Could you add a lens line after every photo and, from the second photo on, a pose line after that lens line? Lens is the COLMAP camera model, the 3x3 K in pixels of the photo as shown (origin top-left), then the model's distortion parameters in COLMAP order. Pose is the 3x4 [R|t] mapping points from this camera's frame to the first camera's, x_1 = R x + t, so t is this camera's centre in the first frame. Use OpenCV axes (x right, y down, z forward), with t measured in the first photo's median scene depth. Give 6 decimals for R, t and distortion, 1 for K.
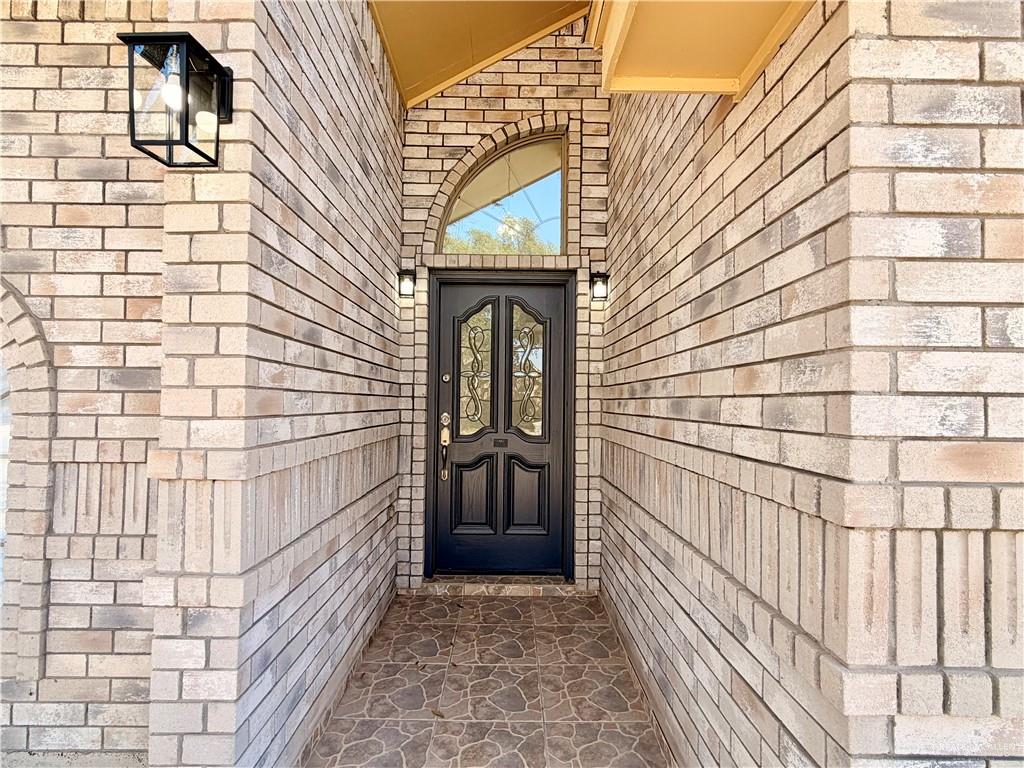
lens RADIAL K [[531.1, 0, 512.0], [0, 531.1, 384.7], [0, 0, 1]] dist [-0.009730, 0.007667]
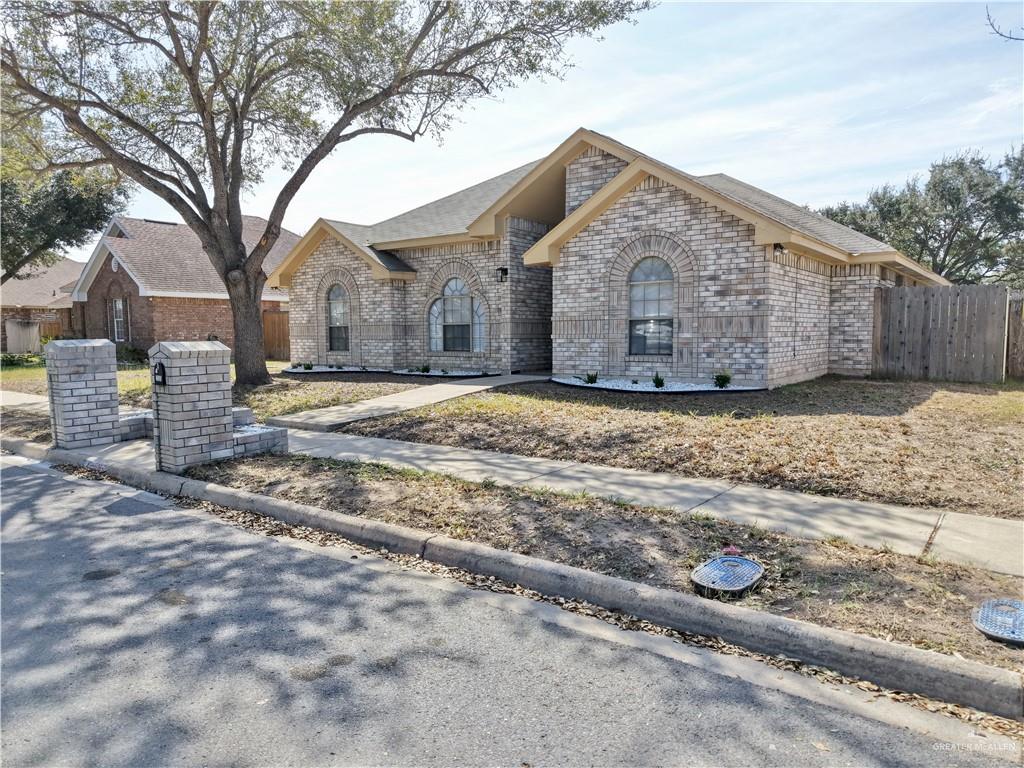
lens RADIAL K [[682.3, 0, 506.6], [0, 682.3, 394.6], [0, 0, 1]] dist [0.030927, -0.024247]
pose [[0.793052, 0.036333, -0.608069, 2.920596], [0.034564, 0.993928, 0.104467, 0.101410], [0.608172, -0.103865, 0.786981, -3.676511]]
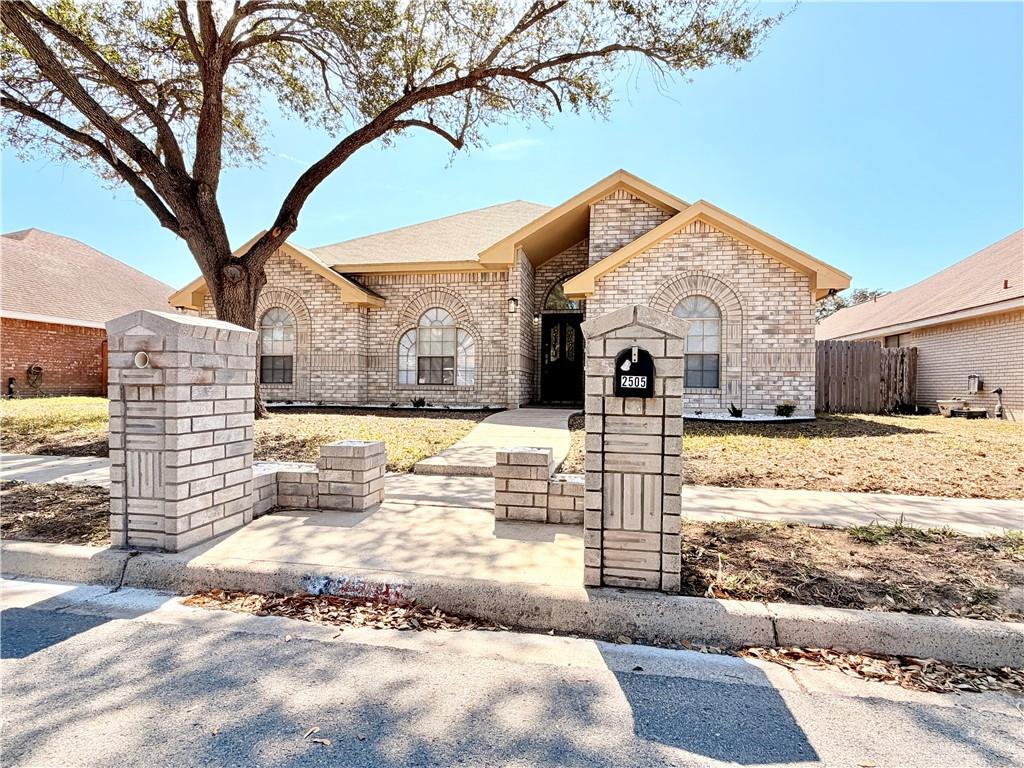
lens RADIAL K [[531.1, 0, 507.9], [0, 531.1, 385.7], [0, 0, 1]] dist [-0.009730, 0.007667]
pose [[0.980156, 0.000460, -0.198227, 0.433788], [0.004161, 0.999729, 0.022890, 0.240521], [0.198184, -0.023261, 0.979889, -3.389032]]
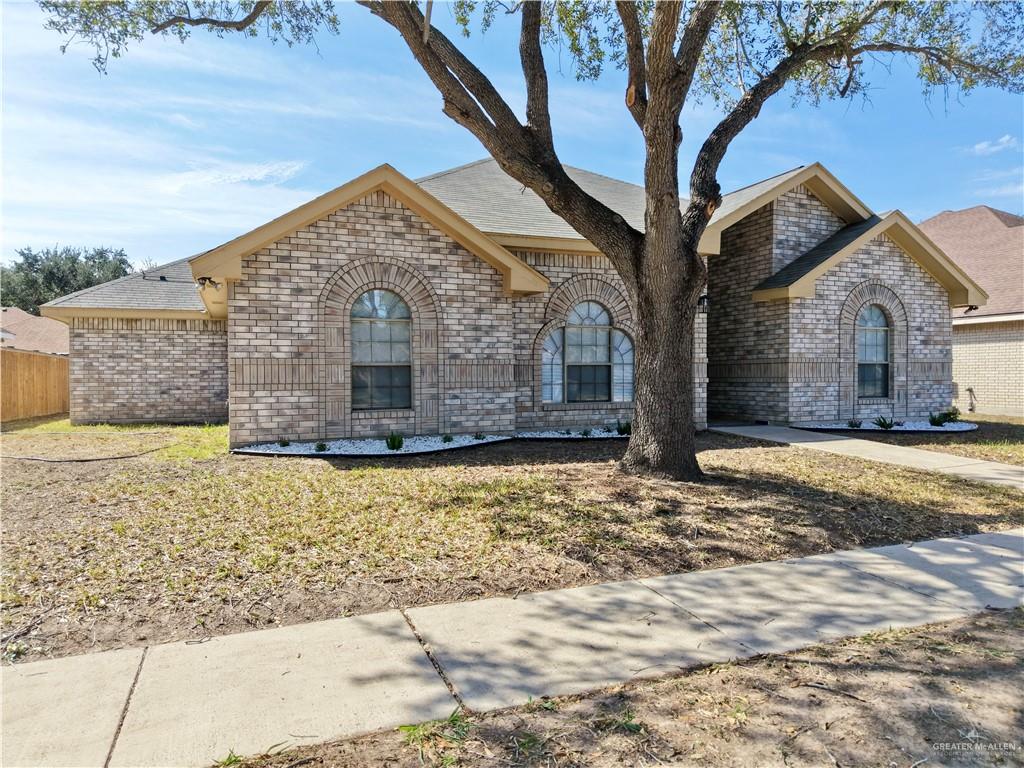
lens RADIAL K [[686.8, 0, 507.1], [0, 686.8, 391.9], [0, 0, 1]] dist [0.030452, -0.024768]
pose [[0.932201, -0.026736, 0.360952, -2.994126], [0.007973, 0.998543, 0.053371, 0.035714], [-0.361853, -0.046875, 0.931056, -3.045618]]
